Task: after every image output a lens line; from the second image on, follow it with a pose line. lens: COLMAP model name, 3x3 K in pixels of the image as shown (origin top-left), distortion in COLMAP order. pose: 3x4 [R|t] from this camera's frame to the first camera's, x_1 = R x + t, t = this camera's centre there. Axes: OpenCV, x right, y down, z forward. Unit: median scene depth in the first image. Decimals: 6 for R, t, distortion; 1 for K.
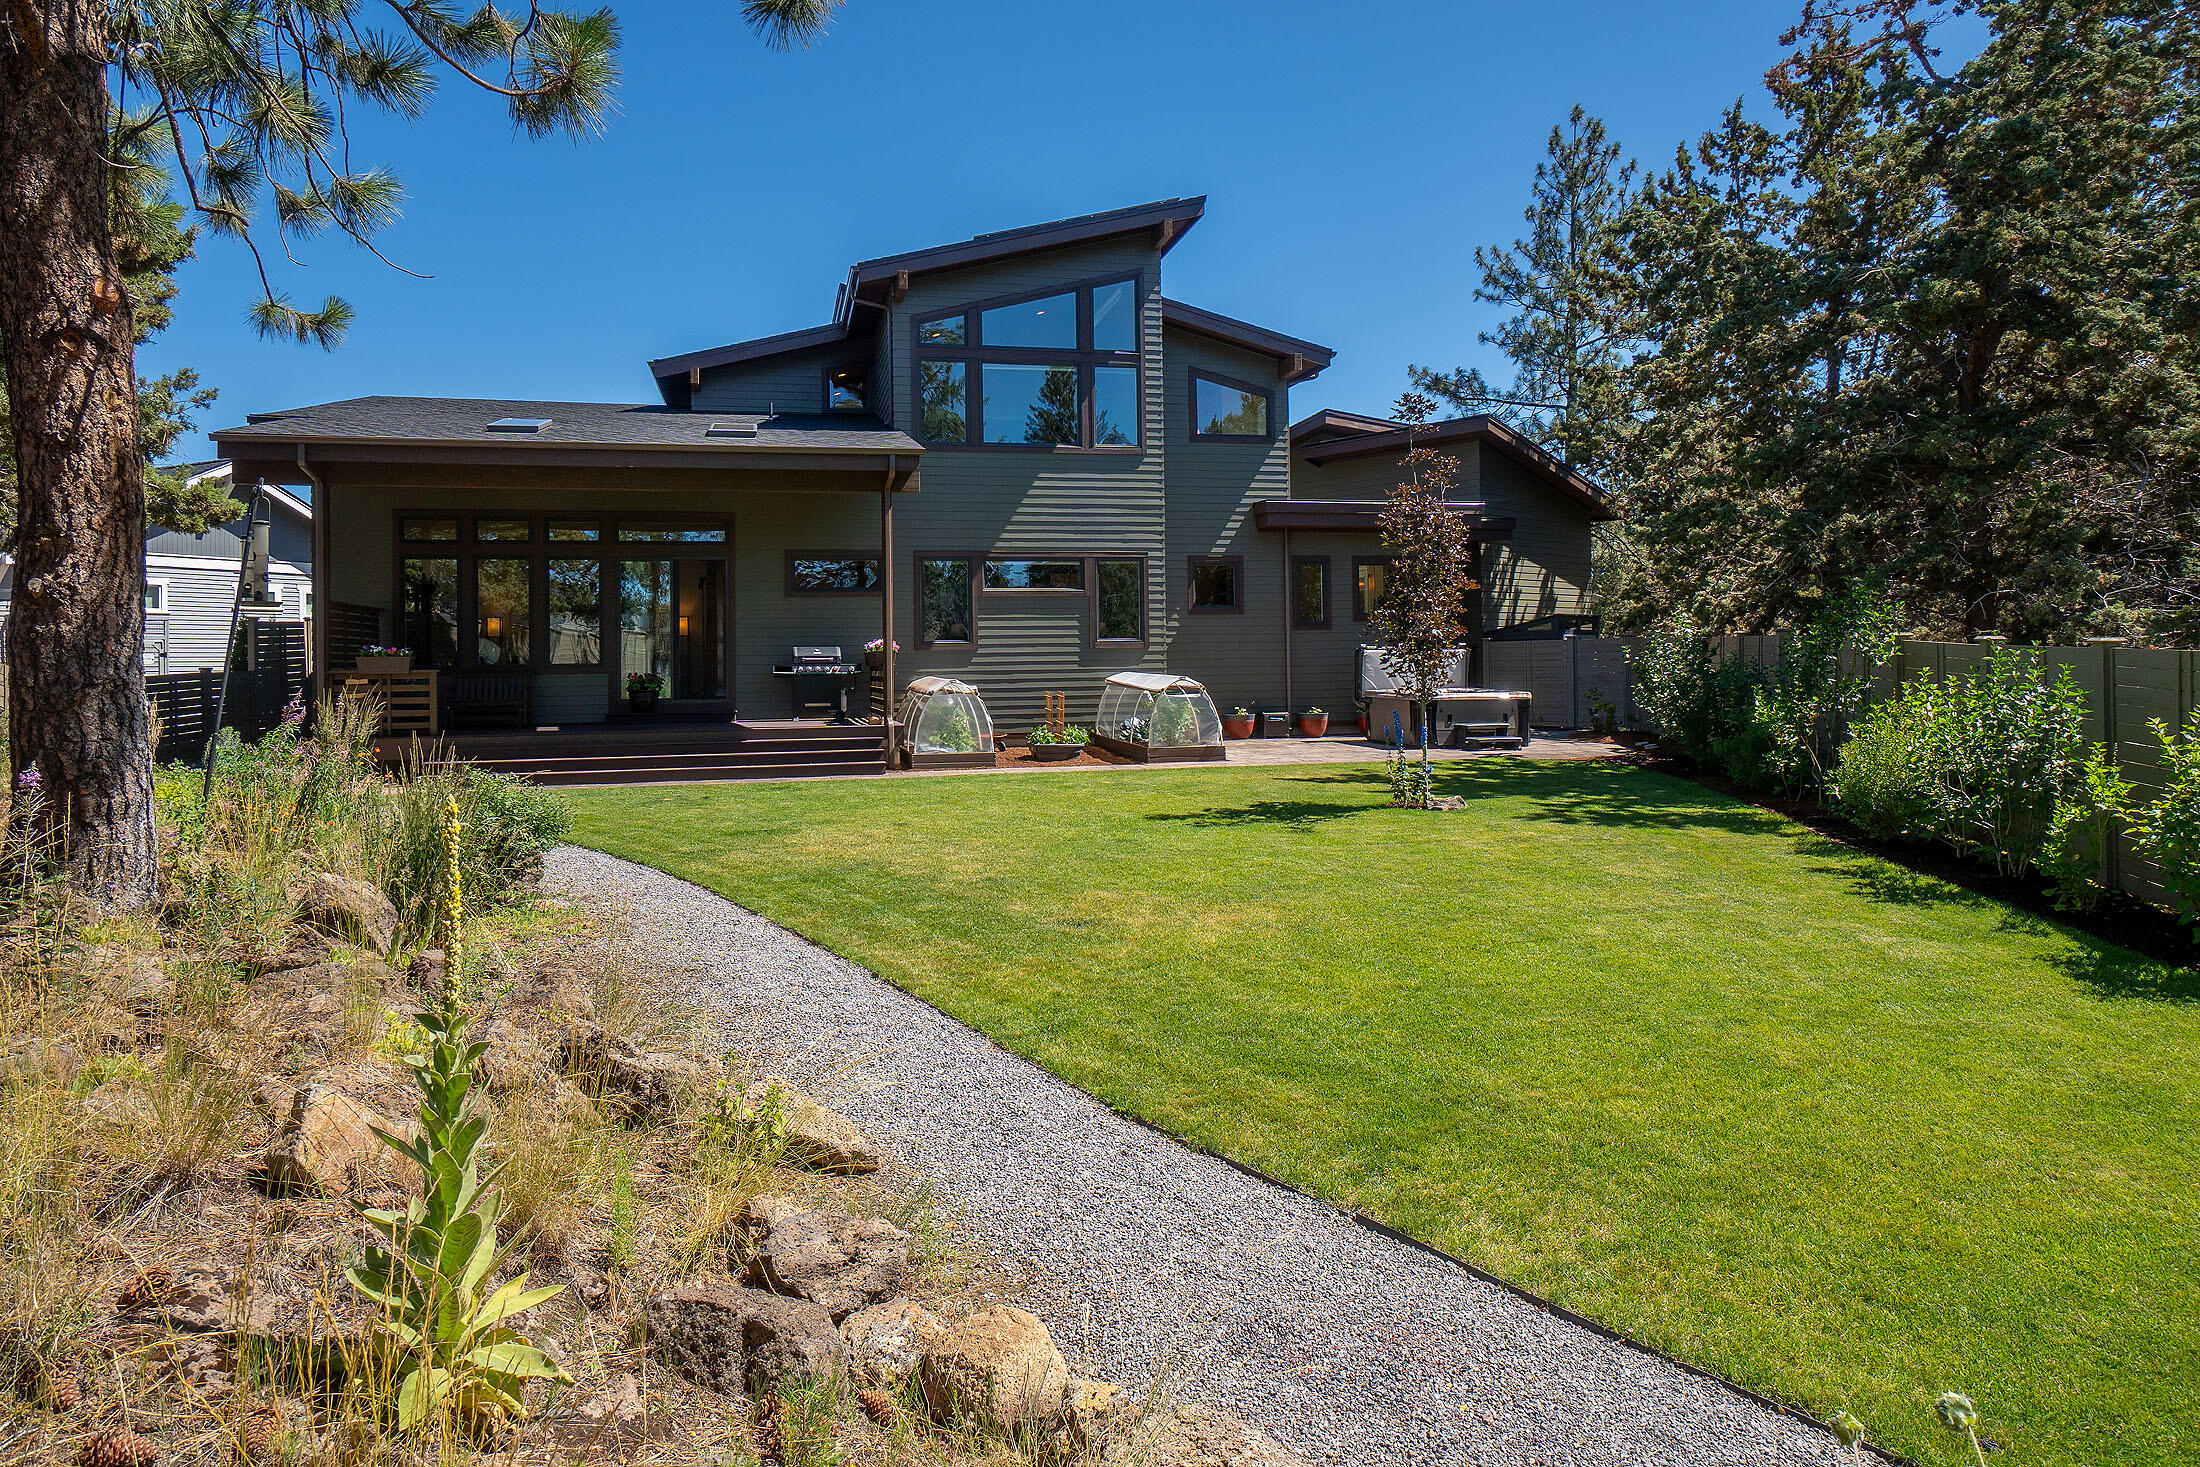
lens RADIAL K [[1285.4, 0, 1095.7], [0, 1285.4, 650.2], [0, 0, 1]] dist [0.004325, 0.000820]
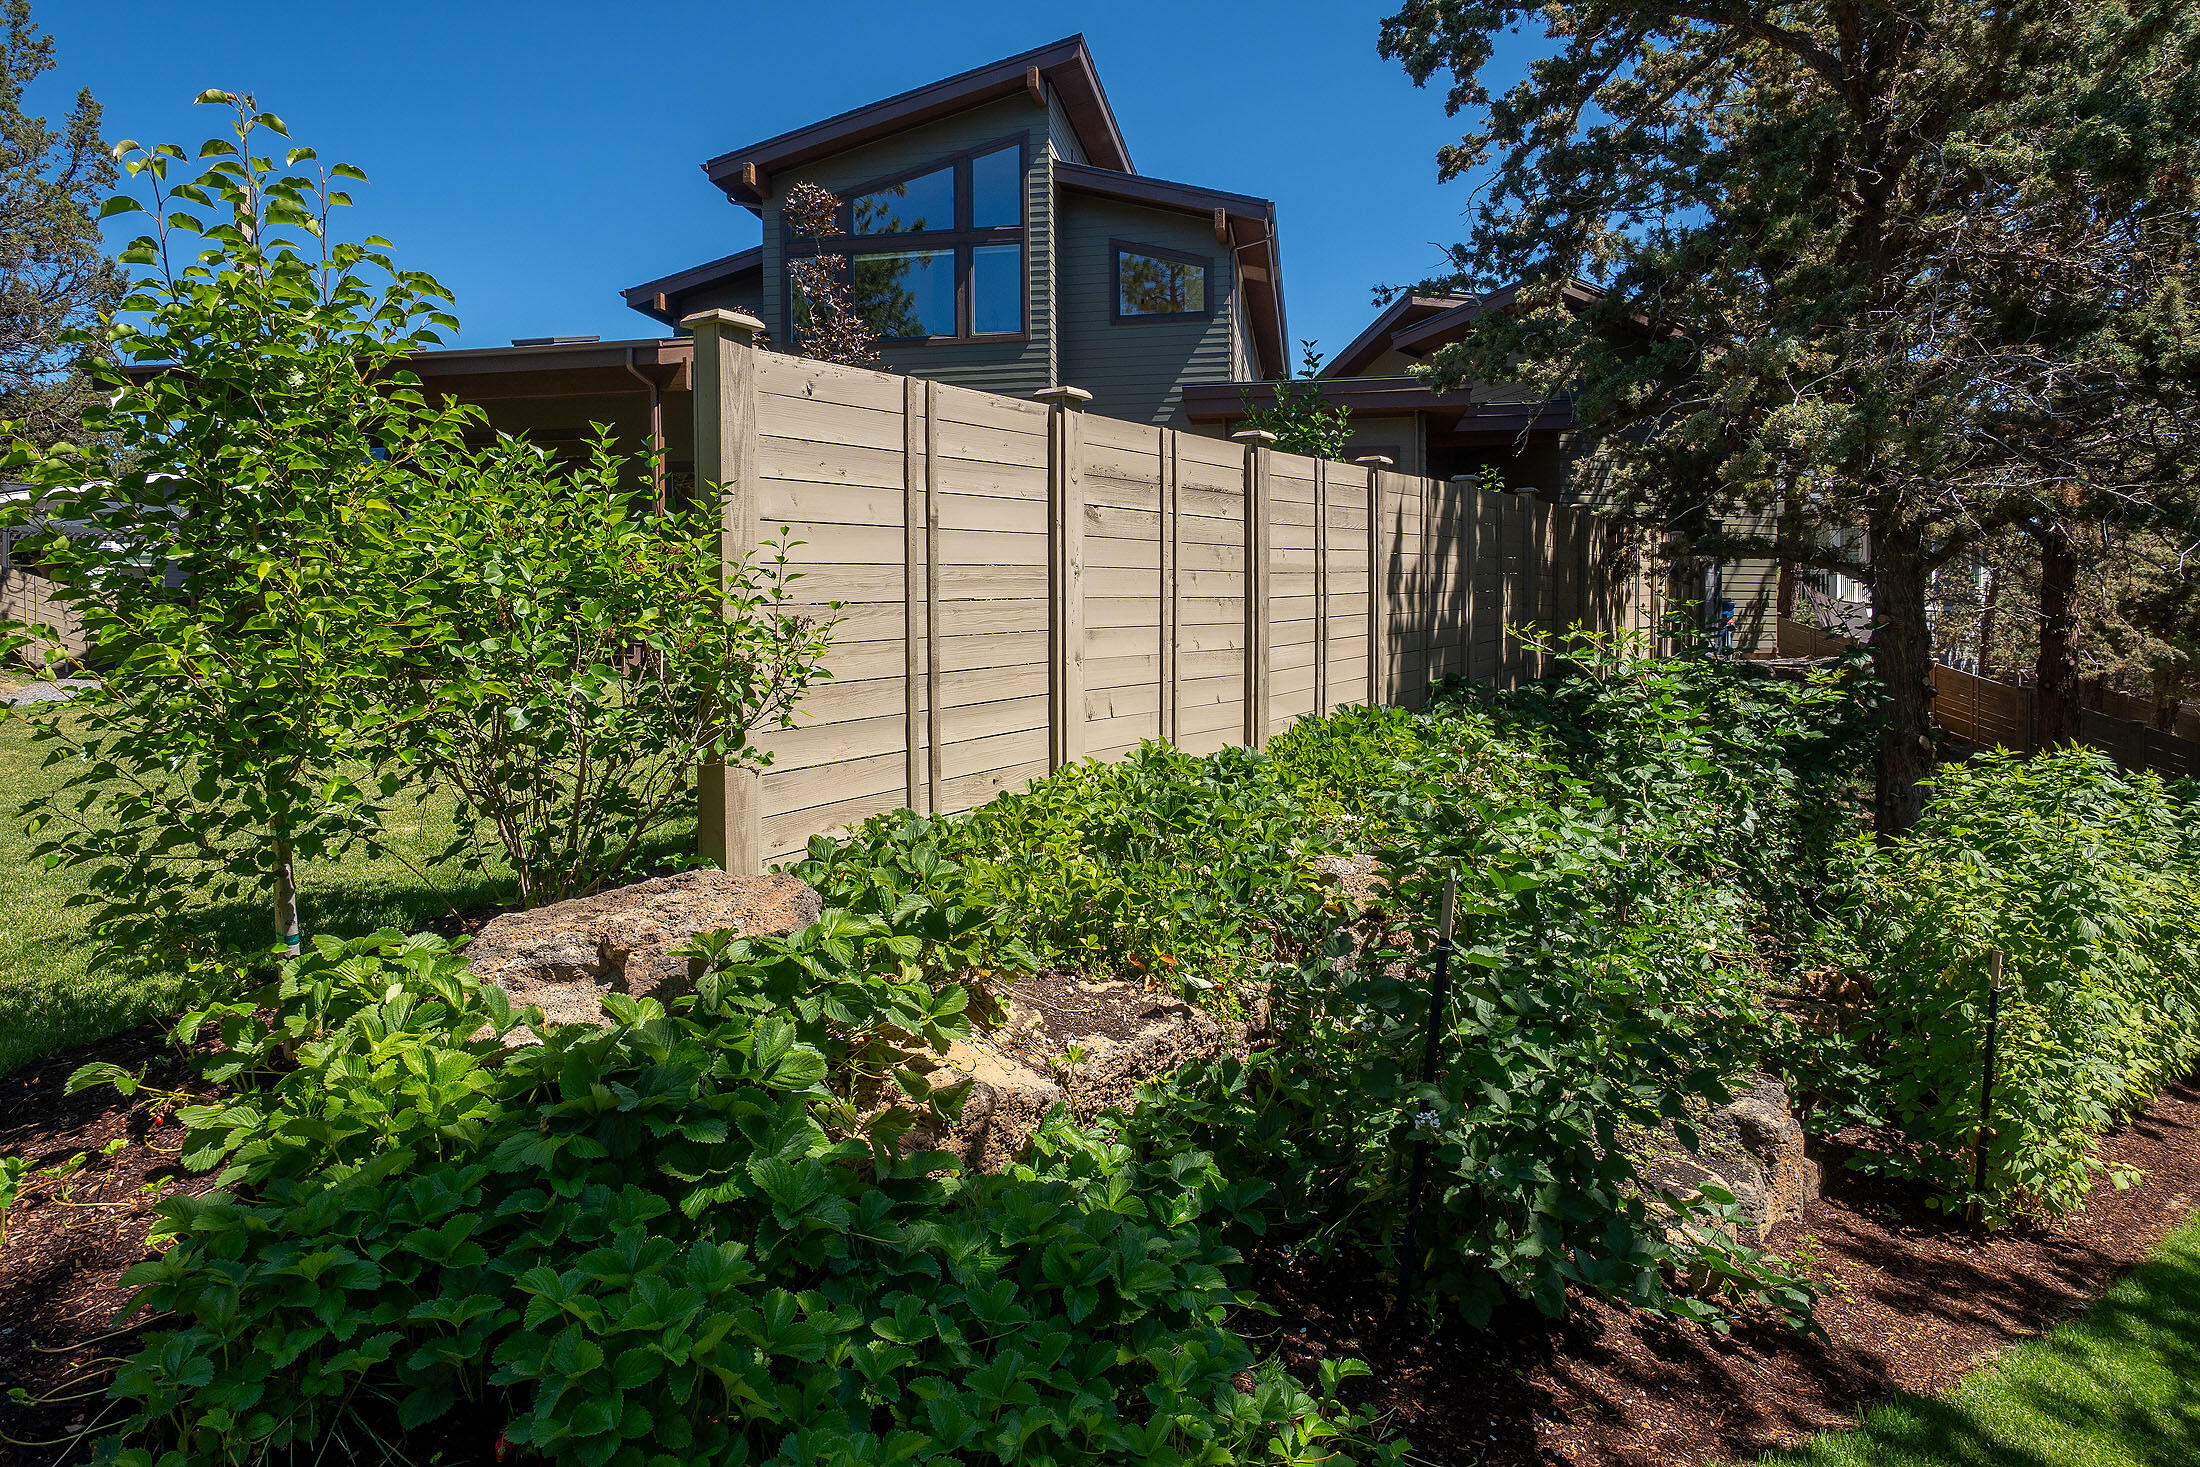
lens RADIAL K [[1288.7, 0, 1107.8], [0, 1288.7, 661.4], [0, 0, 1]] dist [-0.003131, -0.000341]
pose [[0.925664, 0.011311, -0.378177, 0.431299], [0.000664, 0.999503, 0.031519, 0.041016], [0.378345, -0.029427, 0.925197, 0.193915]]
